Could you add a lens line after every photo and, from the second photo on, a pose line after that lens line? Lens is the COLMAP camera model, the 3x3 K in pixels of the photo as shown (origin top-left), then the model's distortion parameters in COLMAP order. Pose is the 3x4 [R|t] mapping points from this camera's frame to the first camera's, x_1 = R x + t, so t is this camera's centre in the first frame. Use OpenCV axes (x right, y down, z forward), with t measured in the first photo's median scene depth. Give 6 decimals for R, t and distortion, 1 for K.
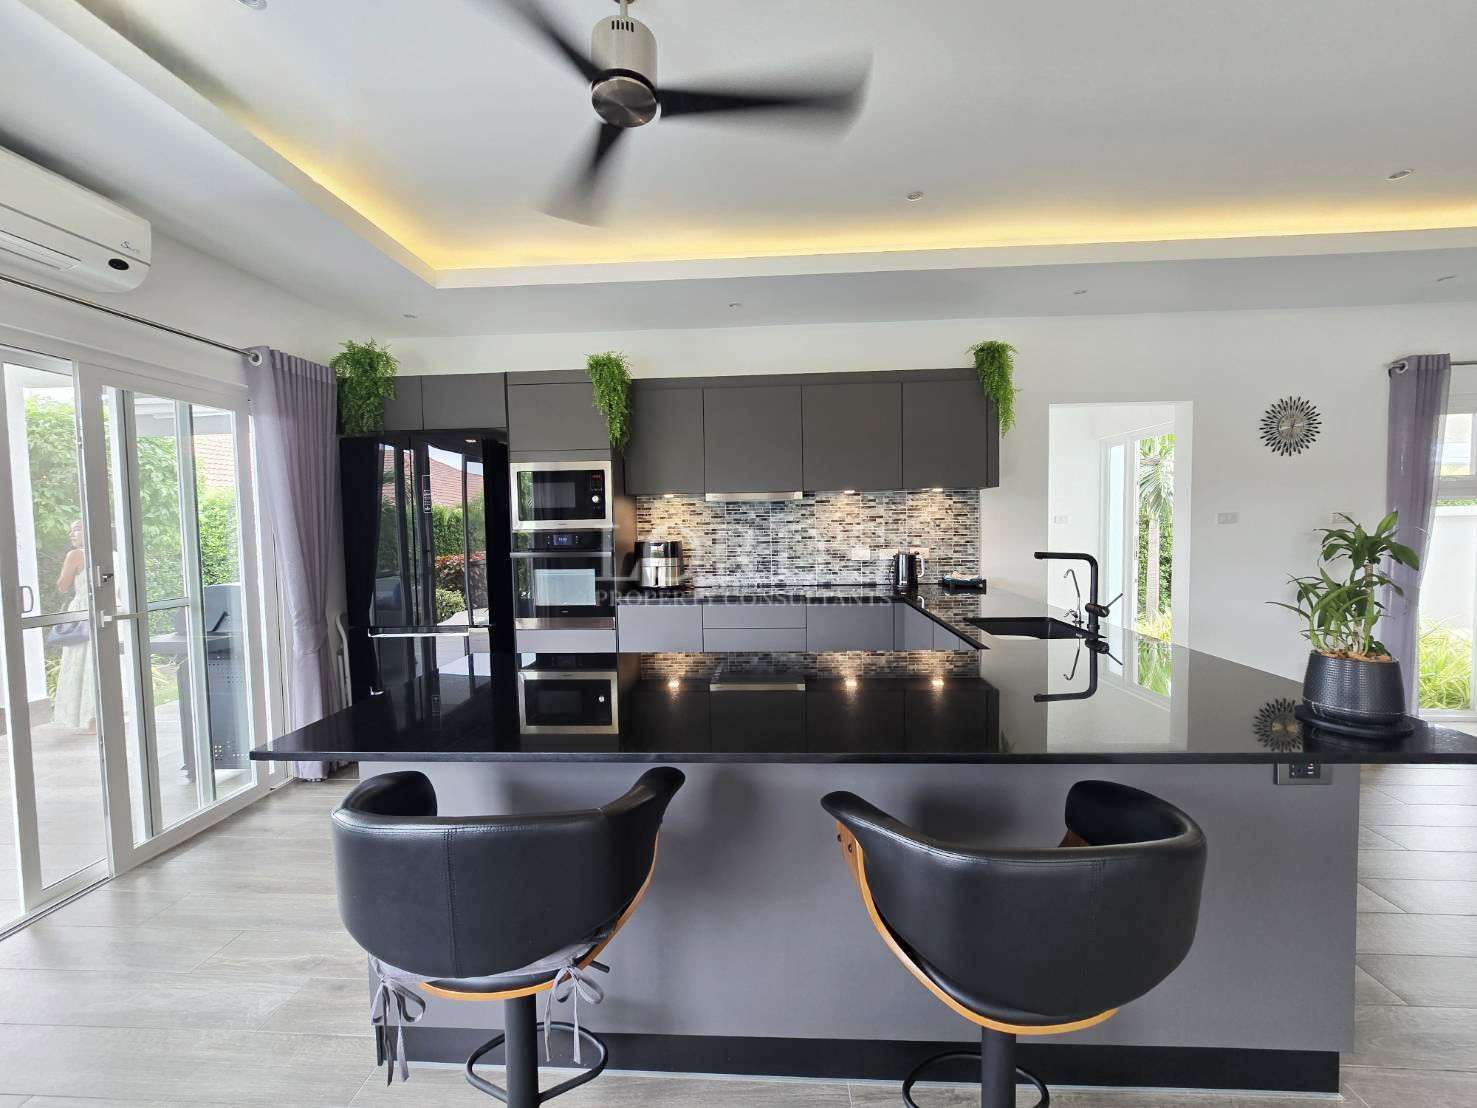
lens RADIAL K [[609.1, 0, 745.2], [0, 609.1, 551.1], [0, 0, 1]] dist [0.002417, -0.000565]
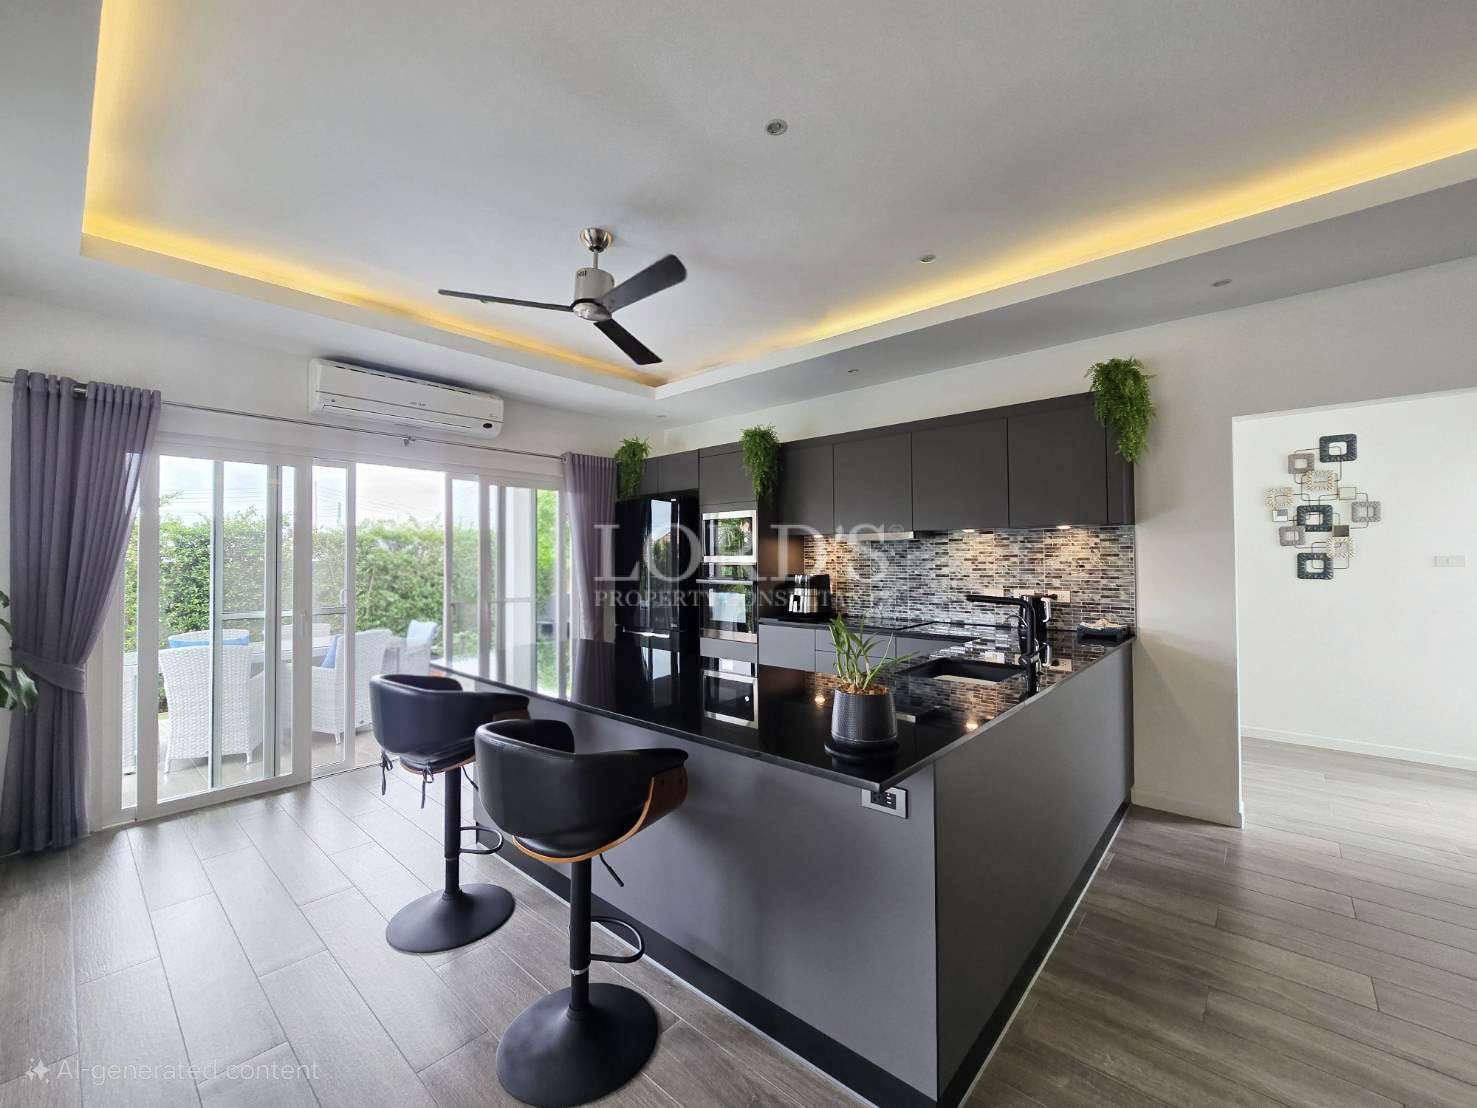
lens RADIAL K [[609.1, 0, 745.2], [0, 609.1, 551.1], [0, 0, 1]] dist [0.002417, -0.000565]
pose [[0.786361, 0.005639, -0.617741, 0.487750], [-0.037756, 0.998528, -0.038946, -0.010780], [0.616612, 0.053949, 0.785416, -0.007499]]
